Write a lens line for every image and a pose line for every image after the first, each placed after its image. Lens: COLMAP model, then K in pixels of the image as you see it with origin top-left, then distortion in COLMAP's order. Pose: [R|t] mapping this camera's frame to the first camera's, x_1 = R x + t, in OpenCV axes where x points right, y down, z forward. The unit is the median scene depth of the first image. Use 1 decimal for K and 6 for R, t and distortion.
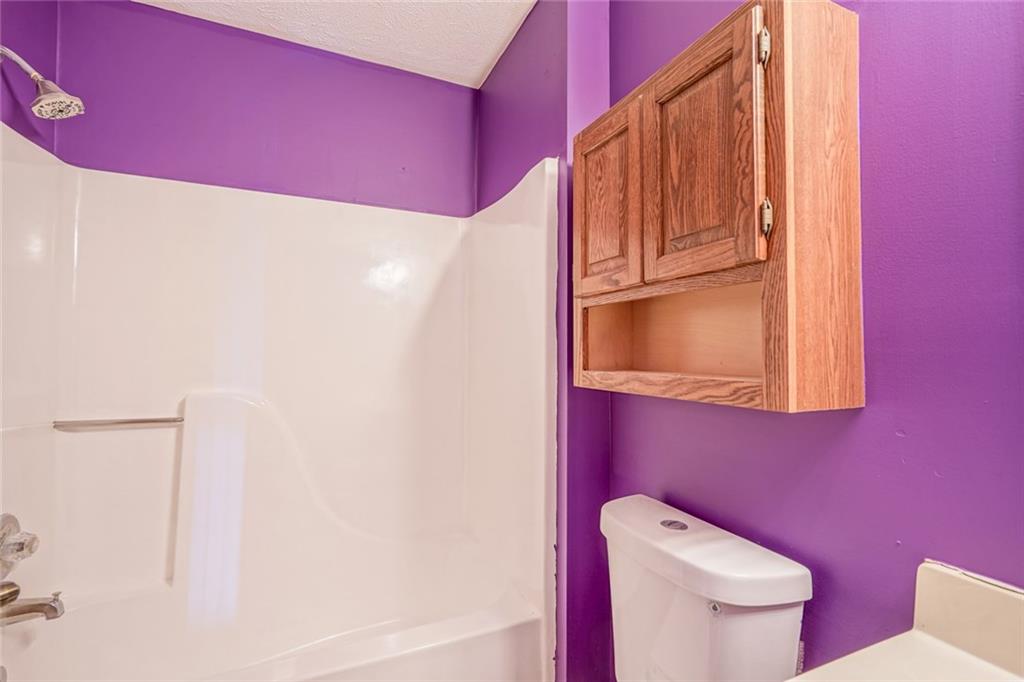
lens RADIAL K [[462.7, 0, 509.0], [0, 462.7, 339.9], [0, 0, 1]] dist [0.000216, -0.000026]
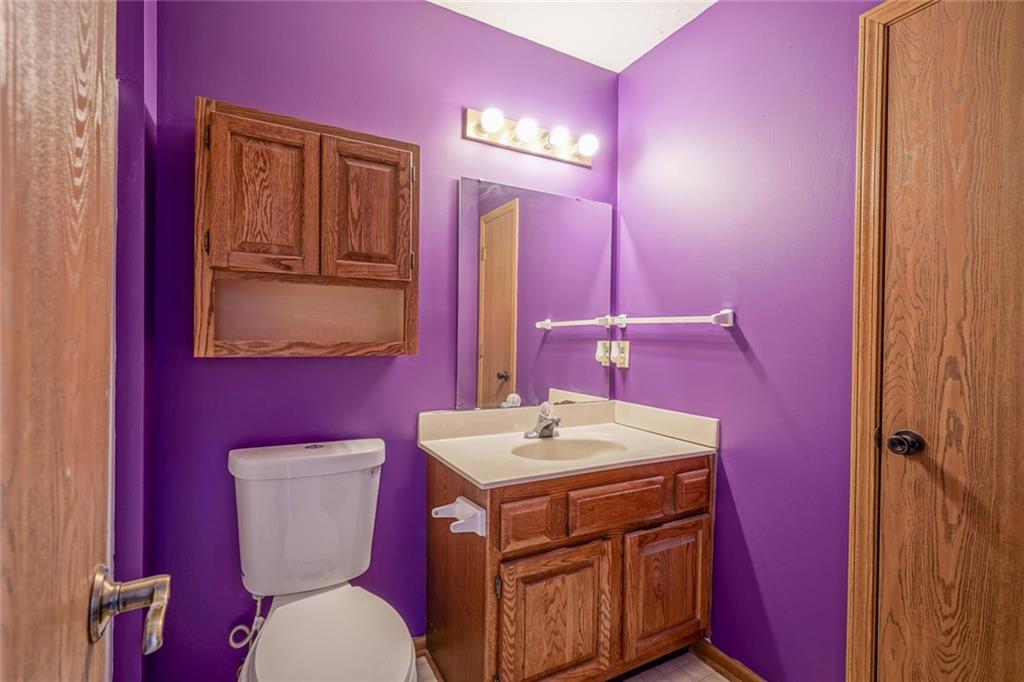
lens RADIAL K [[462.7, 0, 509.0], [0, 462.7, 339.9], [0, 0, 1]] dist [0.000216, -0.000026]
pose [[-0.081910, -0.011600, 0.996572, -1.222981], [-0.041453, 0.999107, 0.008223, 0.040070], [-0.995777, -0.040637, -0.082317, 0.590608]]
